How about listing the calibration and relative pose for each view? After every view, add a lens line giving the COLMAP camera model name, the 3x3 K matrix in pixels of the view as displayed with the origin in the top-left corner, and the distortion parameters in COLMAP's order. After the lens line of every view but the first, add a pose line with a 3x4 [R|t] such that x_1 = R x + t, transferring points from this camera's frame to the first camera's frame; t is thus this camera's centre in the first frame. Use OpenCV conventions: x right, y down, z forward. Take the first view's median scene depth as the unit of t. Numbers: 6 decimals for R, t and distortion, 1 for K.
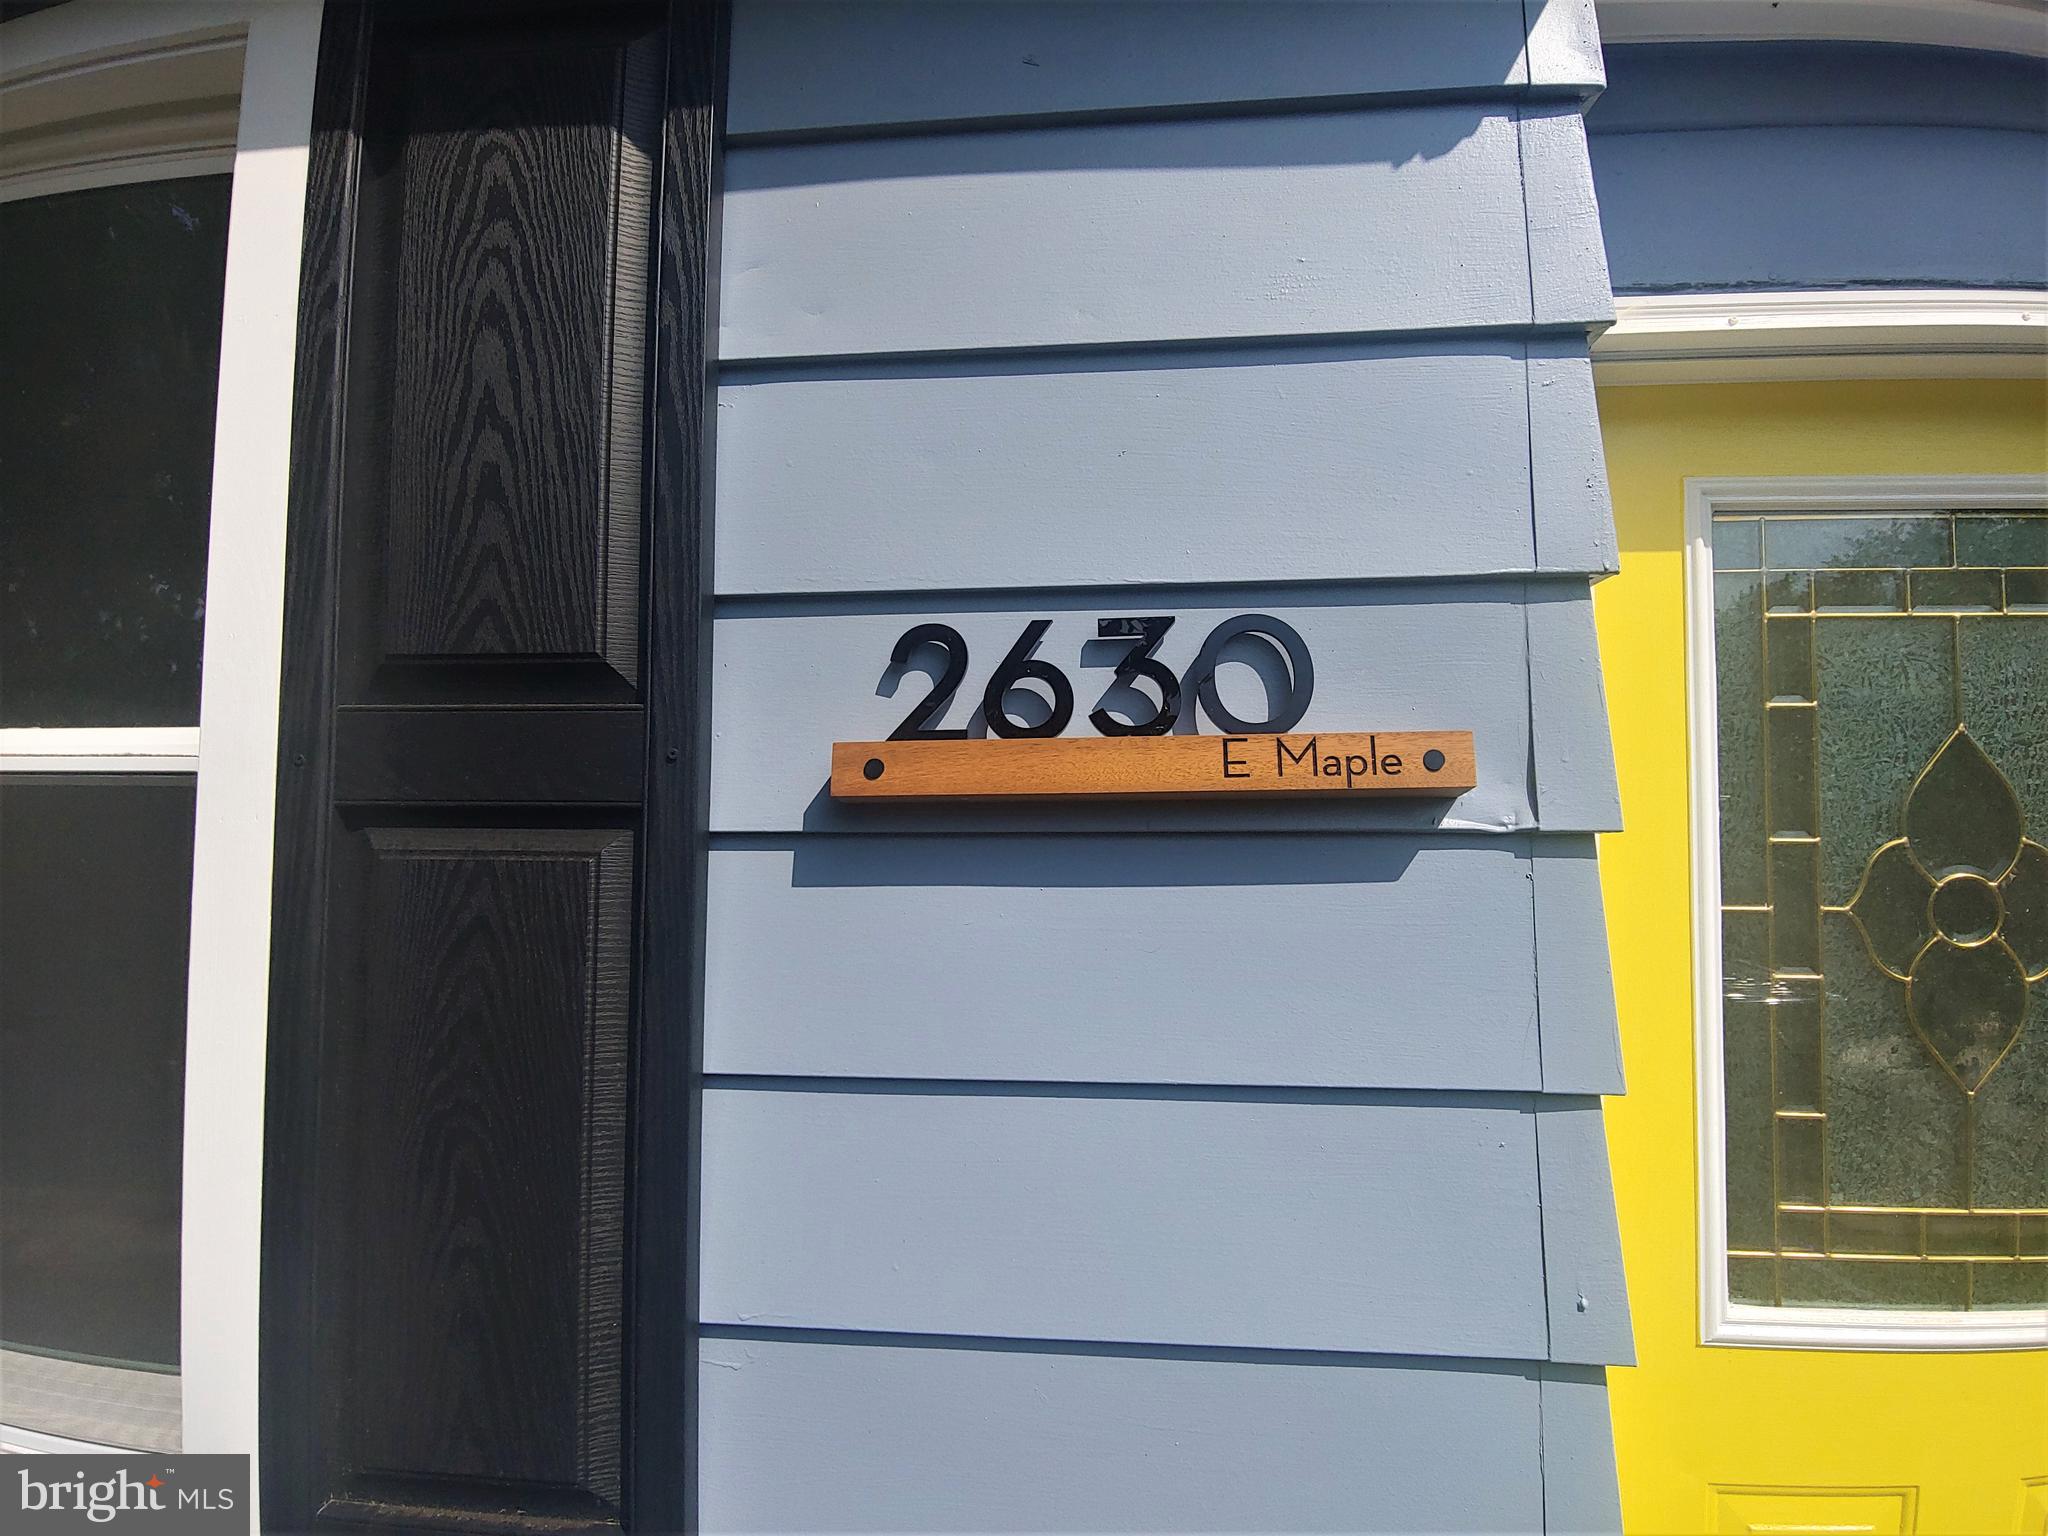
lens RADIAL K [[804.0, 0, 1024.0], [0, 804.0, 768.0], [0, 0, 1]] dist [-0.001670, -0.000057]
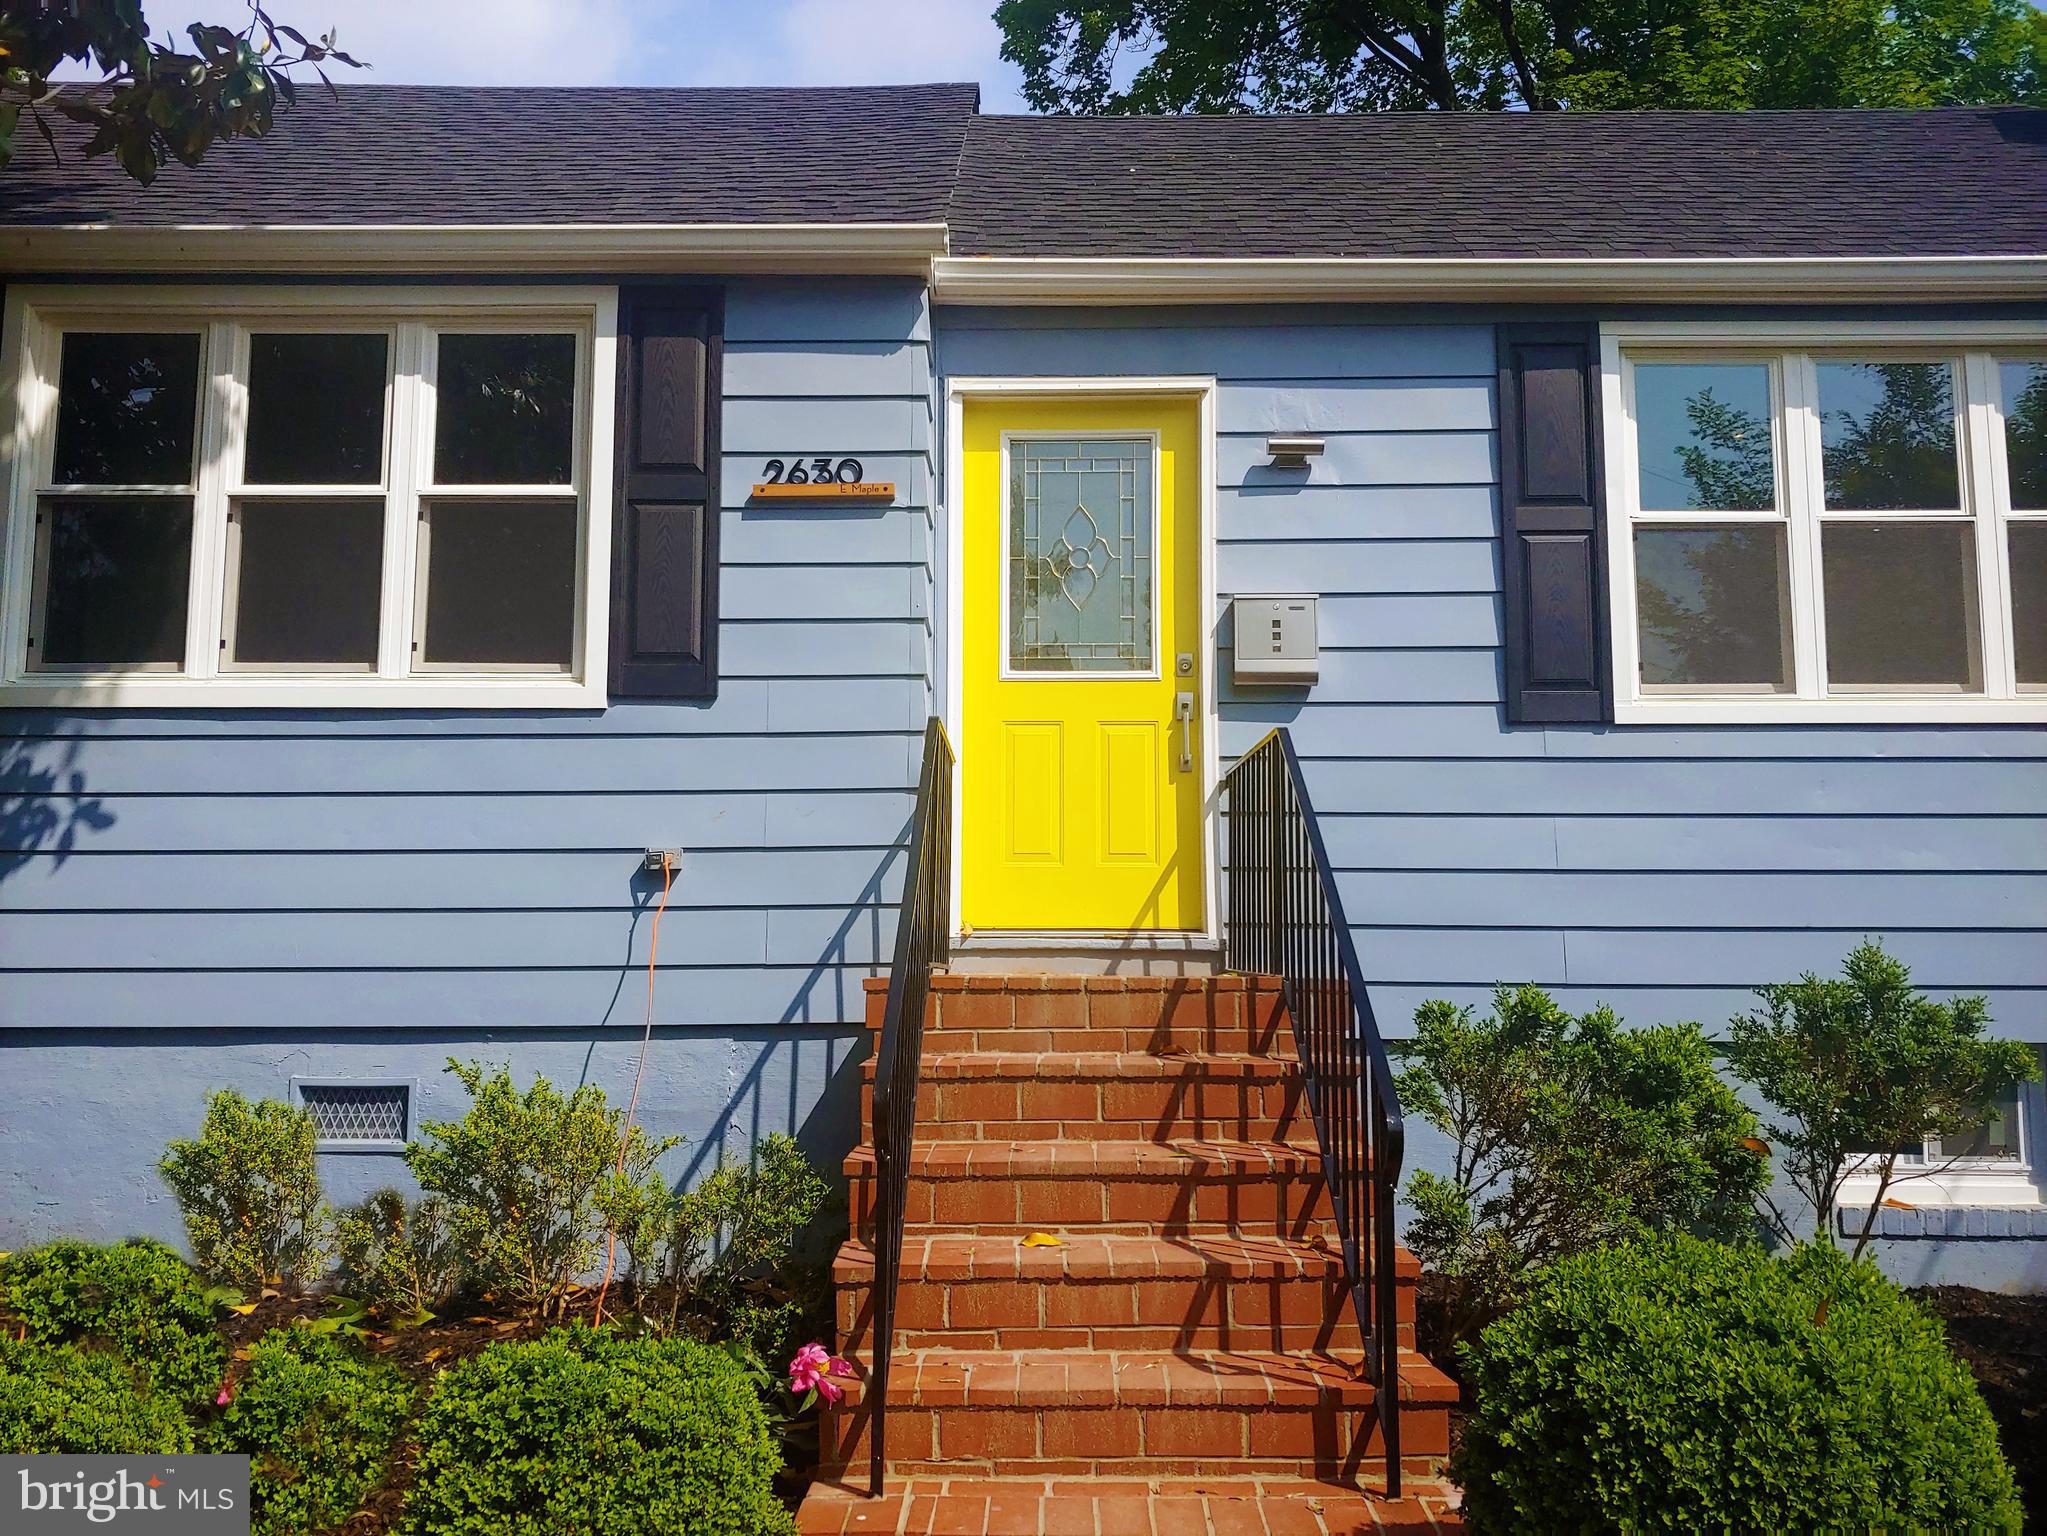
lens RADIAL K [[1598.4, 0, 1023.5], [0, 1598.4, 768.0], [0, 0, 1]] dist [-0.001979, -0.004450]
pose [[0.992009, 0.002343, 0.126145, 0.122928], [0.005629, 0.998010, -0.062805, 1.974274], [-0.126041, 0.063013, 0.990022, -7.372241]]
